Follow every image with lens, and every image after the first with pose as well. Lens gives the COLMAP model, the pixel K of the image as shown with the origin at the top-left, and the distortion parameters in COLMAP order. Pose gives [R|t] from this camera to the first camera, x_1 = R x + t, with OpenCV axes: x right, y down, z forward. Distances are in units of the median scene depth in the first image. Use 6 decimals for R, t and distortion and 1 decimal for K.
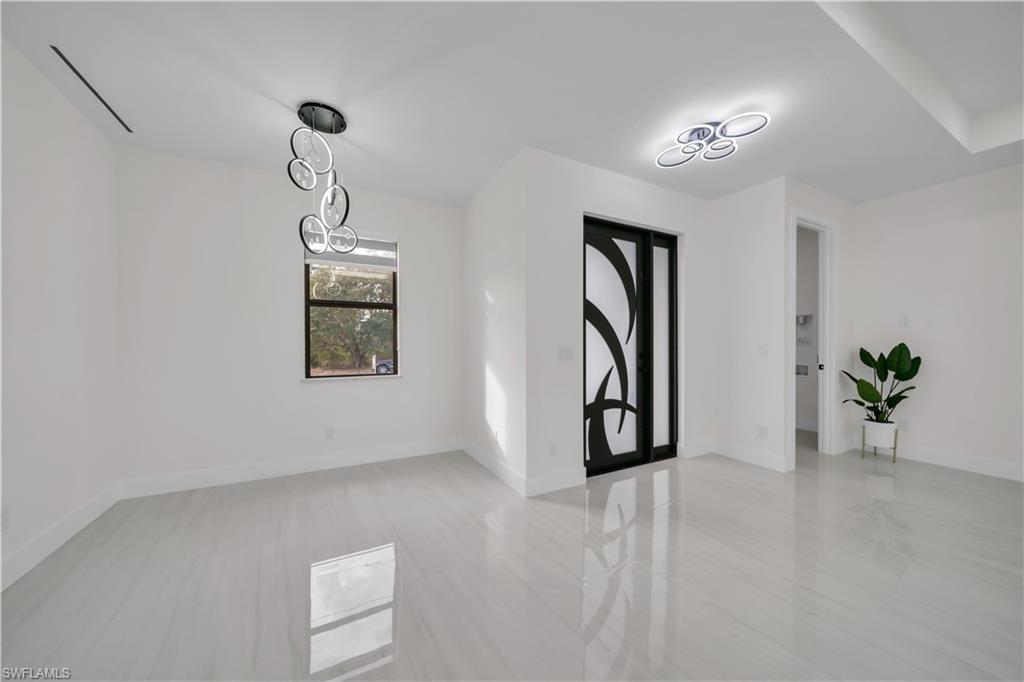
lens RADIAL K [[356.3, 0, 509.6], [0, 356.3, 346.7], [0, 0, 1]] dist [-0.000115, -0.000176]
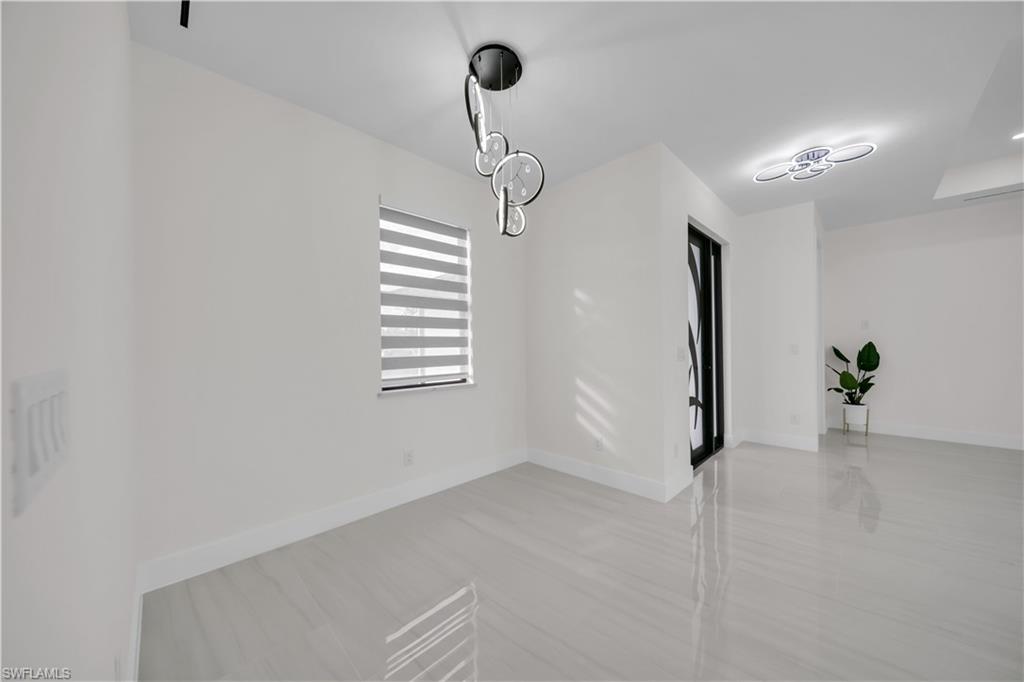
lens RADIAL K [[356.3, 0, 509.6], [0, 356.3, 346.7], [0, 0, 1]] dist [-0.000115, -0.000176]
pose [[0.957930, -0.010256, 0.286818, -0.493695], [0.013544, 0.999863, -0.009480, 0.002250], [-0.286682, 0.012966, 0.957938, 0.147456]]
